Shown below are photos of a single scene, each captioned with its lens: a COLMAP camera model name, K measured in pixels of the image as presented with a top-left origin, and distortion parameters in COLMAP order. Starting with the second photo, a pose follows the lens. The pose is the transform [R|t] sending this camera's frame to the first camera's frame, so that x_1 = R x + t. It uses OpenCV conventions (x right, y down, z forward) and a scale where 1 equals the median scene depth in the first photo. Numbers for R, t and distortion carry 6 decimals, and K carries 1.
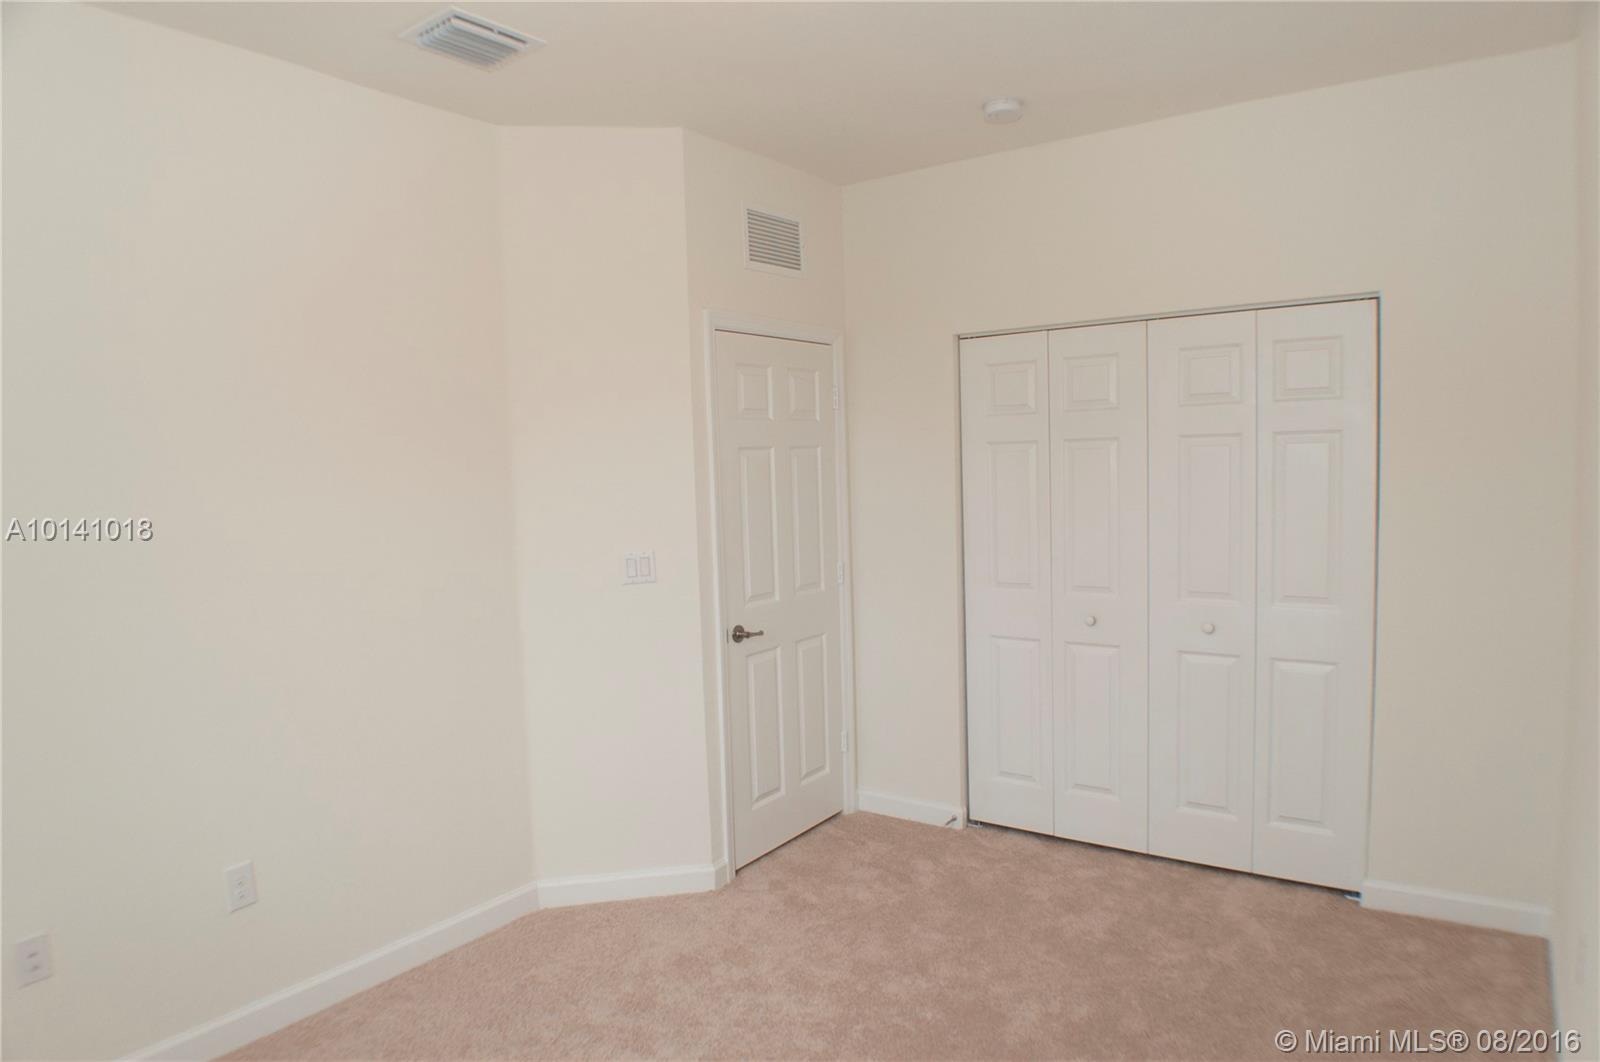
lens RADIAL K [[1038.1, 0, 797.4], [0, 1038.1, 544.6], [0, 0, 1]] dist [-0.038371, -0.029752]
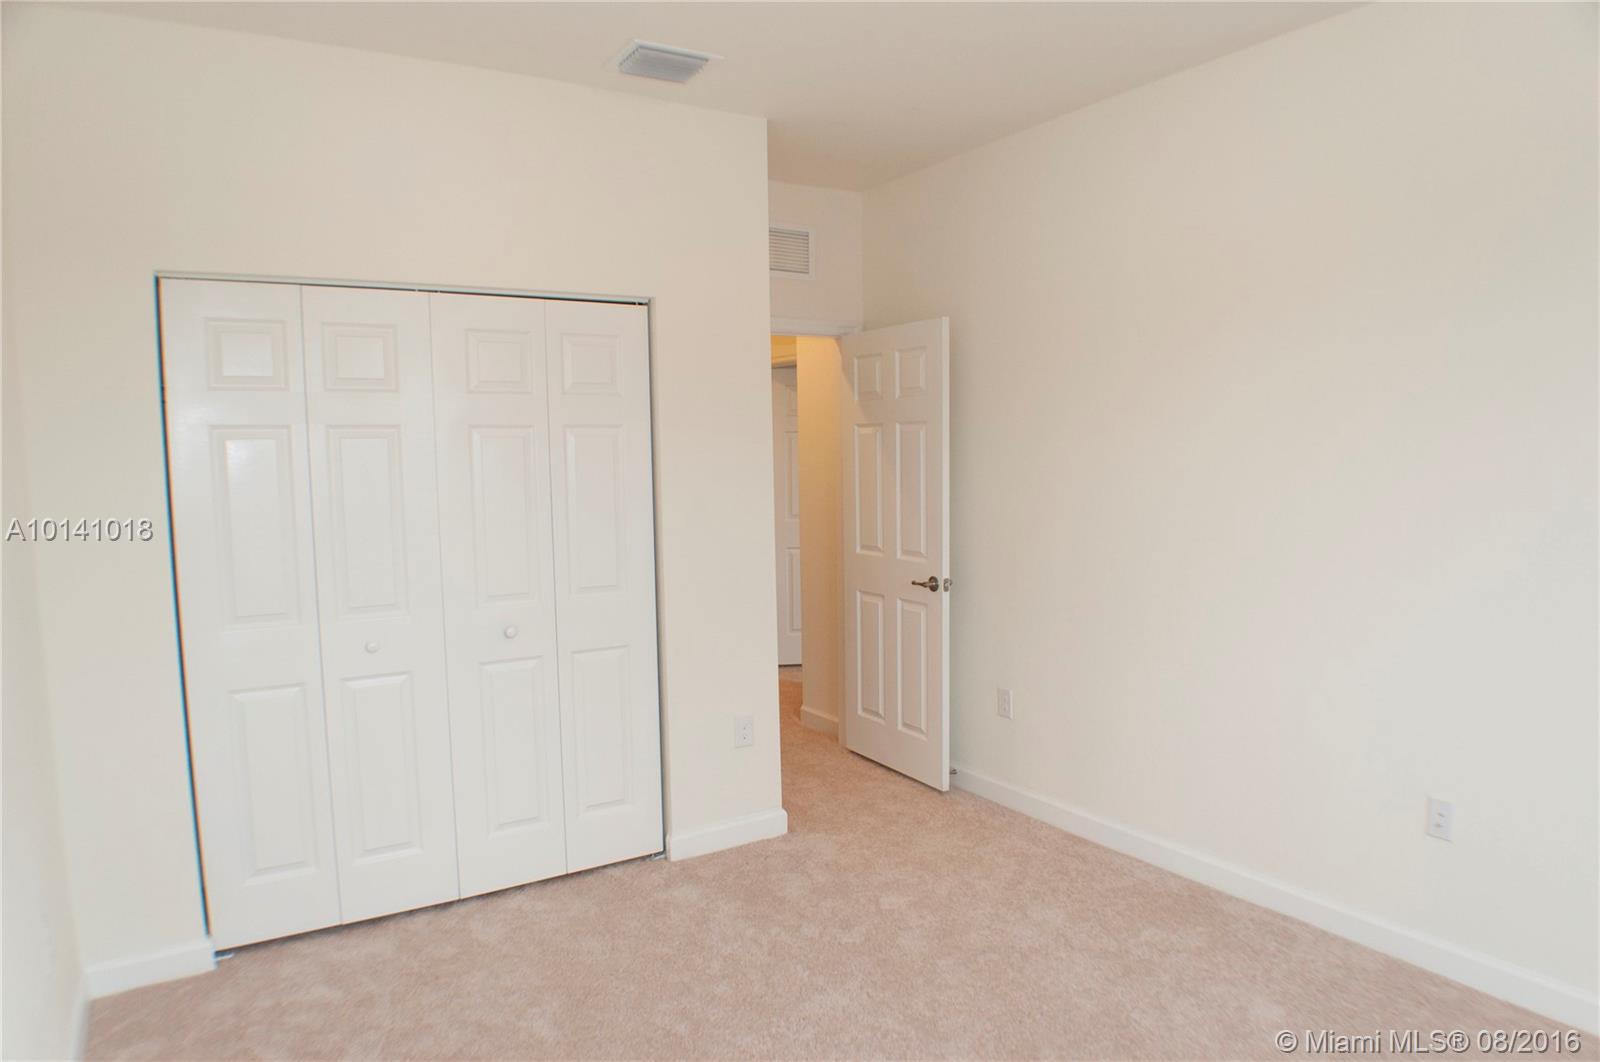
lens RADIAL K [[1189.9, 0, 801.1], [0, 1189.9, 567.8], [0, 0, 1]] dist [0.003788, -0.050465]
pose [[0.329718, -0.076010, 0.941015, -0.467491], [0.076201, 0.995644, 0.053723, -0.013827], [-0.940999, 0.053993, 0.334074, 0.343944]]
